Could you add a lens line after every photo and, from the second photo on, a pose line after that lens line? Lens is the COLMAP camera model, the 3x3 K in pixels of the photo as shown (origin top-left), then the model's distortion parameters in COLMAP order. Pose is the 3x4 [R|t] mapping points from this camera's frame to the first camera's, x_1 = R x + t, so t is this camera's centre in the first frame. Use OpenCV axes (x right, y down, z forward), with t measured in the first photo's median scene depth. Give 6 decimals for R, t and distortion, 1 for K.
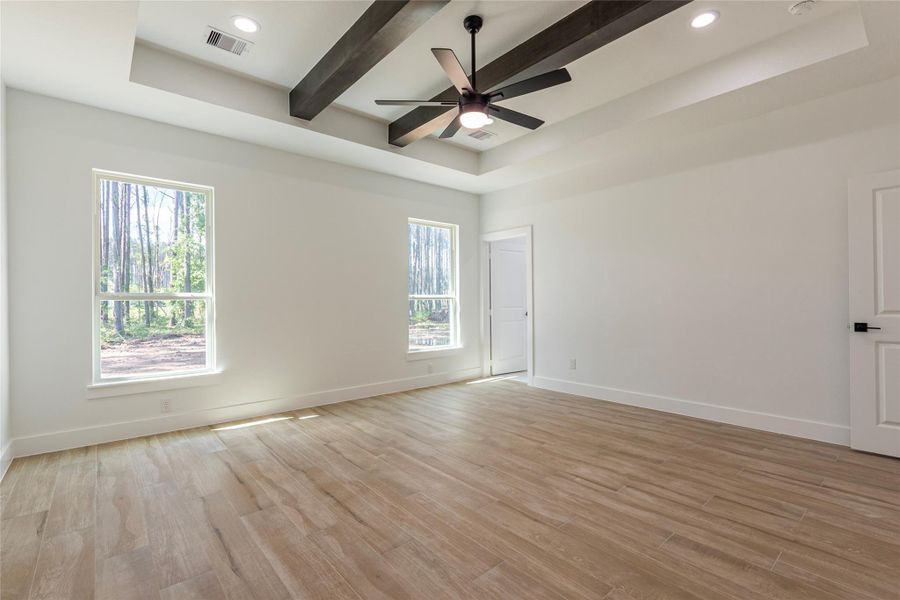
lens RADIAL K [[441.5, 0, 456.0], [0, 441.5, 301.3], [0, 0, 1]] dist [0.002268, -0.000158]
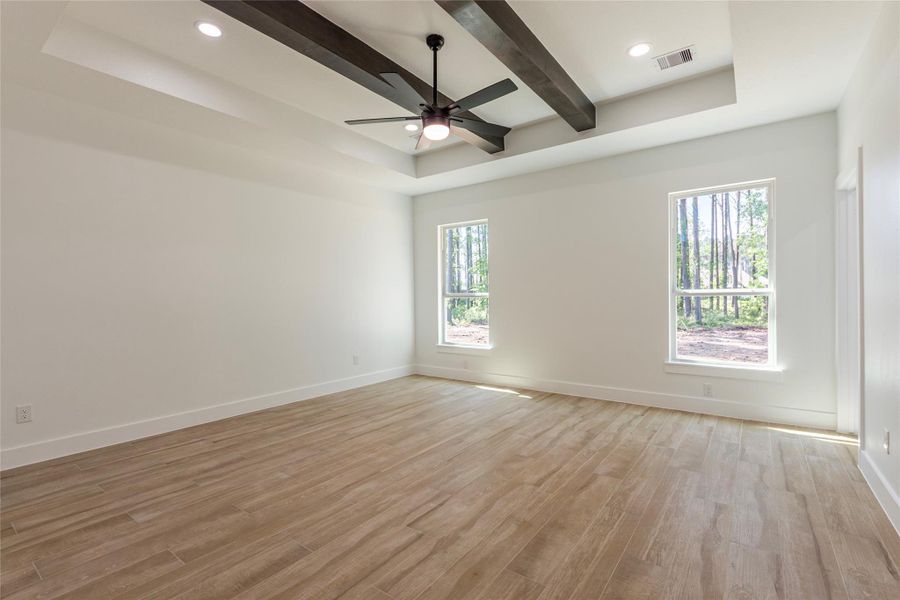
lens RADIAL K [[441.5, 0, 456.0], [0, 441.5, 301.3], [0, 0, 1]] dist [0.002268, -0.000158]
pose [[0.155924, 0.015762, -0.987643, 0.996258], [0.008934, 0.999809, 0.017367, -0.019654], [0.987729, -0.011532, 0.155753, 0.785566]]
